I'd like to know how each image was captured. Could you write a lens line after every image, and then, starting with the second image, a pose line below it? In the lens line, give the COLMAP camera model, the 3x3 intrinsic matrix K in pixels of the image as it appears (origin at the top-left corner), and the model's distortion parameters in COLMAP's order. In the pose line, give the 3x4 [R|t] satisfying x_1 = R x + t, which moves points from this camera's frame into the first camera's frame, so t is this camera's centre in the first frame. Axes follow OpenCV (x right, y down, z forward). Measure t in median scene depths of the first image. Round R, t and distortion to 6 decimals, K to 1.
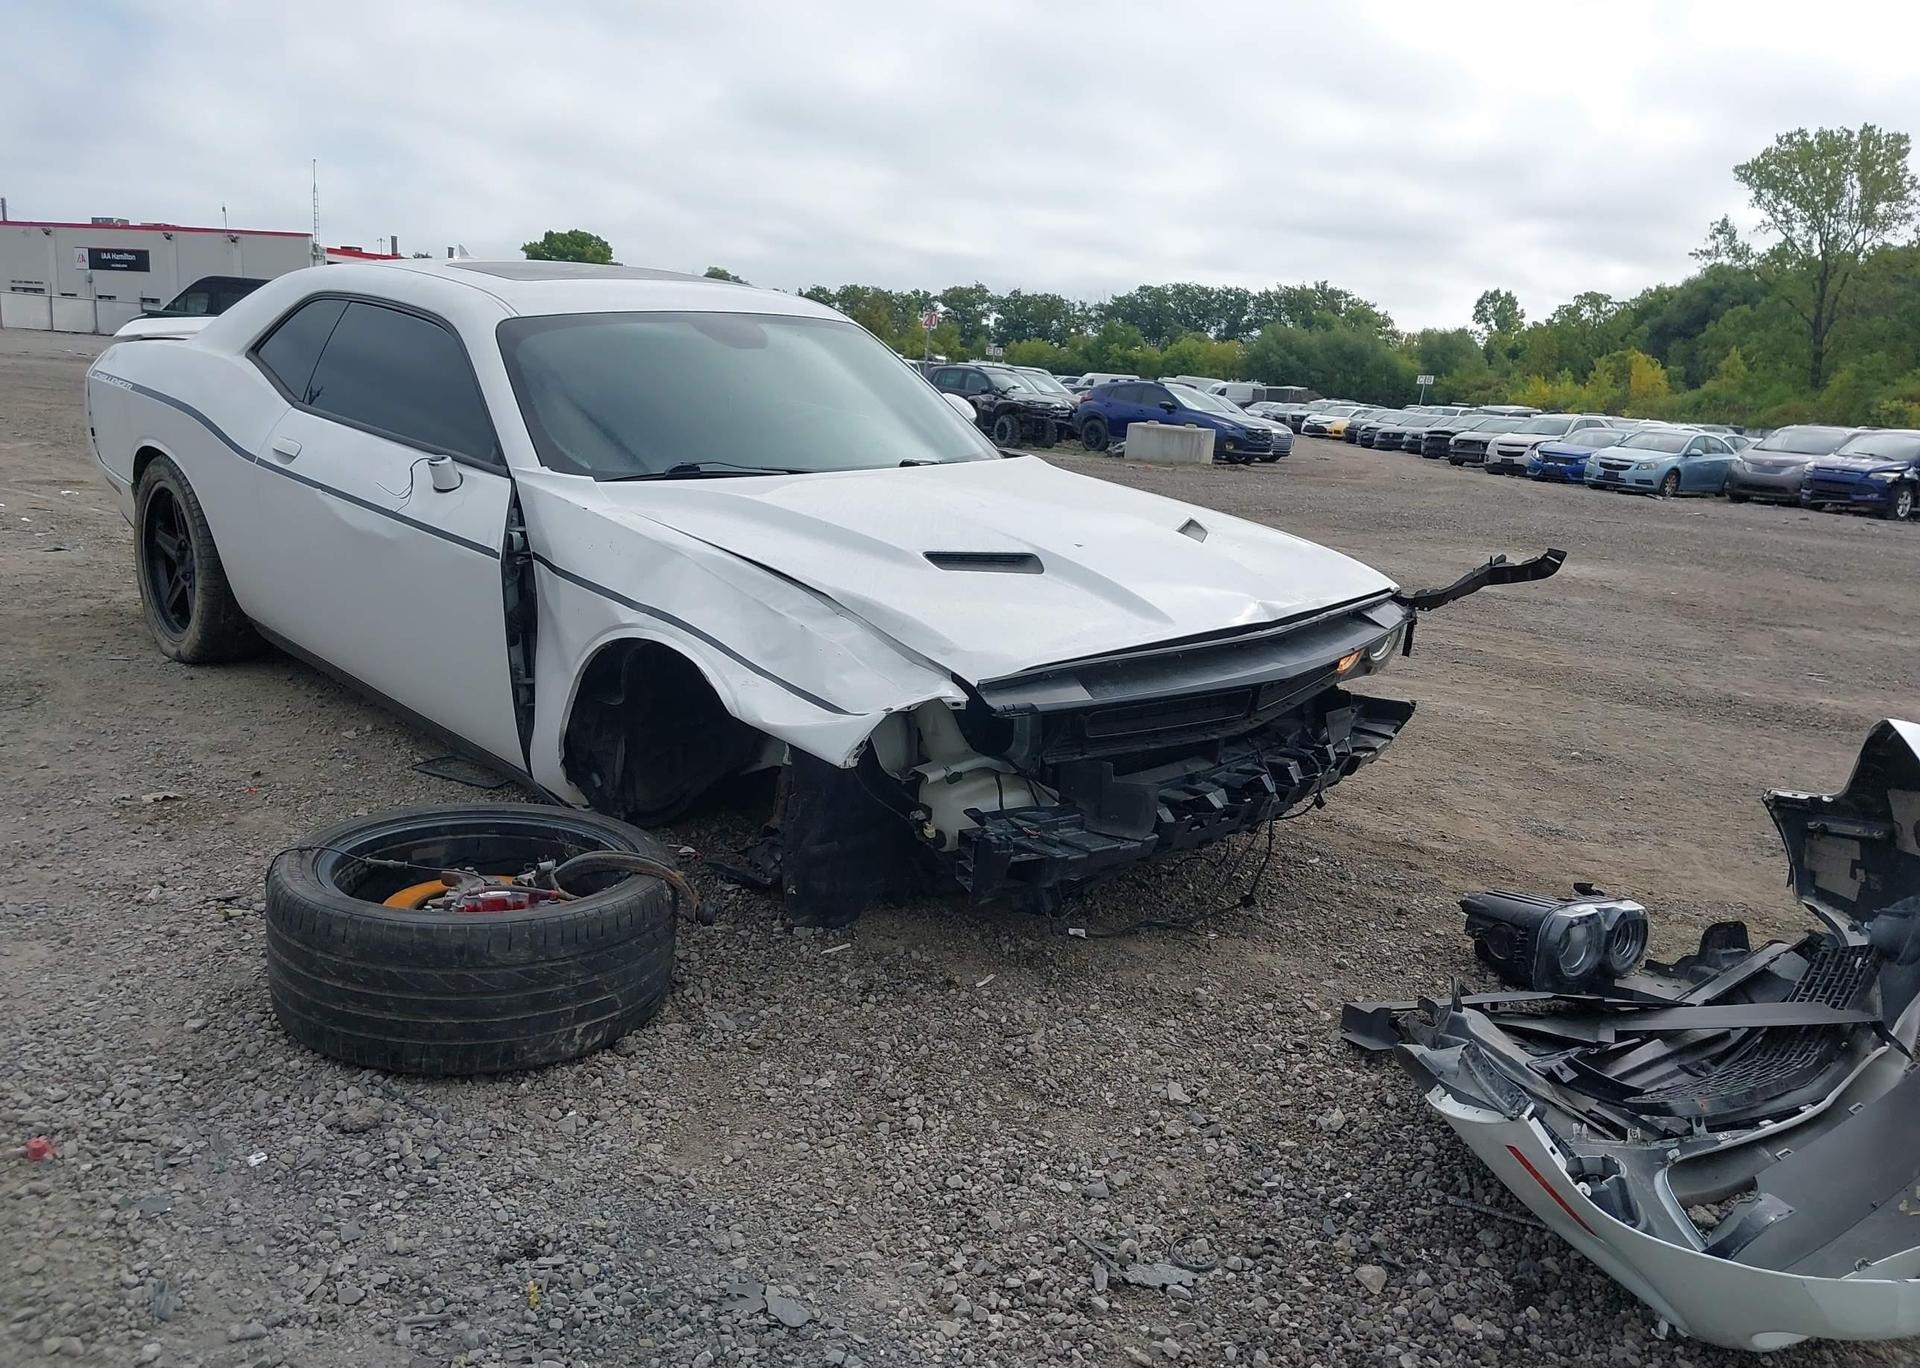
lens RADIAL K [[1510.6, 0, 971.1], [0, 1510.6, 656.2], [0, 0, 1]] dist [0.034767, -0.037953]
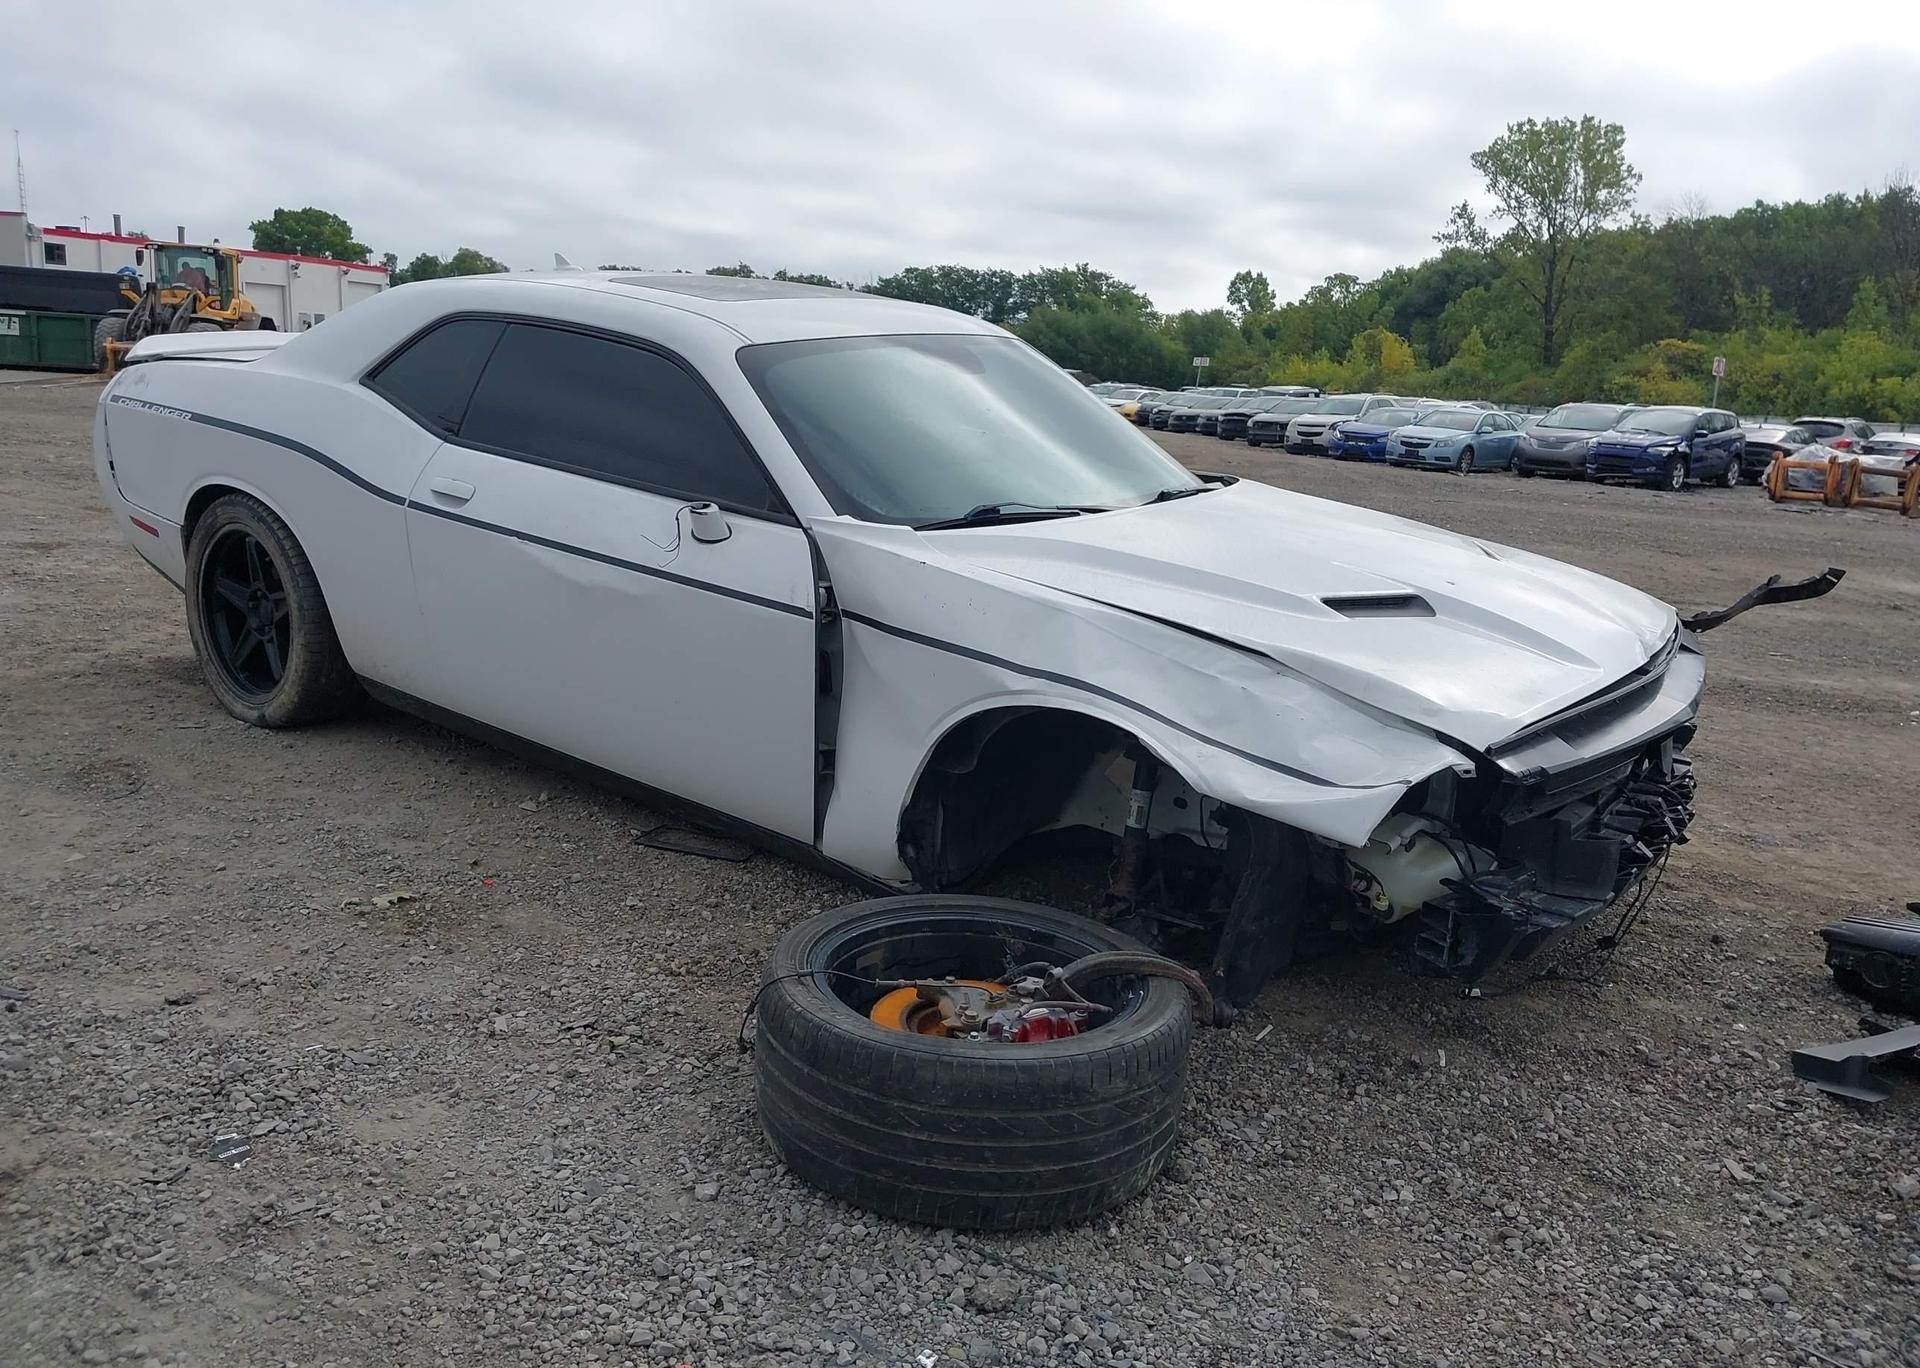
lens RADIAL K [[1510.6, 0, 966.5], [0, 1510.6, 674.4], [0, 0, 1]] dist [0.034767, -0.037953]
pose [[0.988349, -0.040641, 0.146678, -0.045394], [0.037271, 0.998976, 0.025656, -0.006428], [-0.147570, -0.019890, 0.988852, 0.012251]]
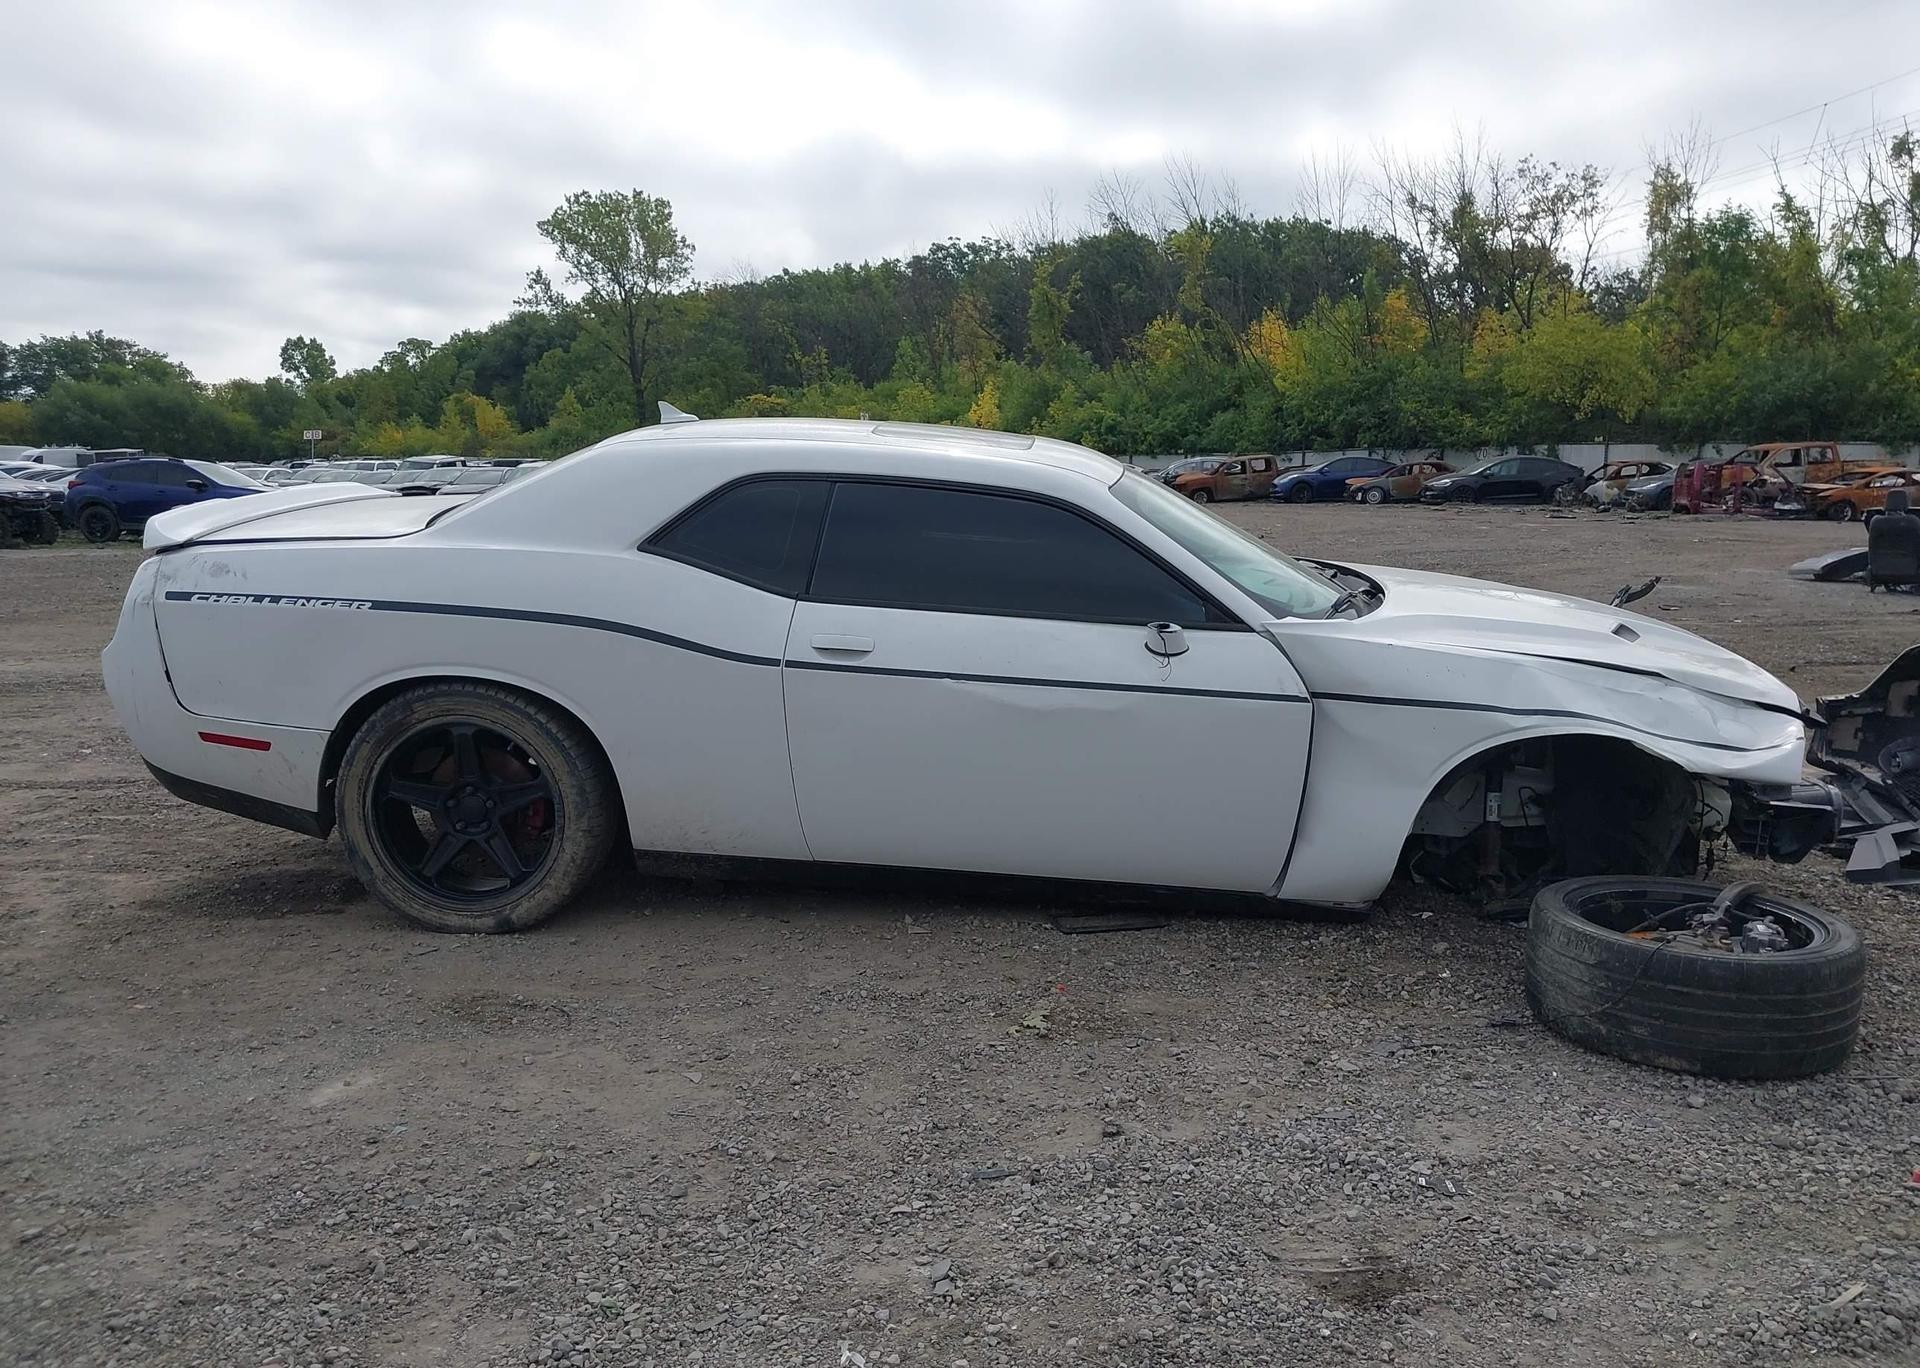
lens RADIAL K [[1510.6, 0, 959.5], [0, 1510.6, 683.4], [0, 0, 1]] dist [0.034767, -0.037953]
pose [[0.734270, -0.171831, 0.656751, -0.157270], [0.178385, 0.982276, 0.057560, -0.024039], [-0.655001, 0.074890, 0.751908, 0.042287]]
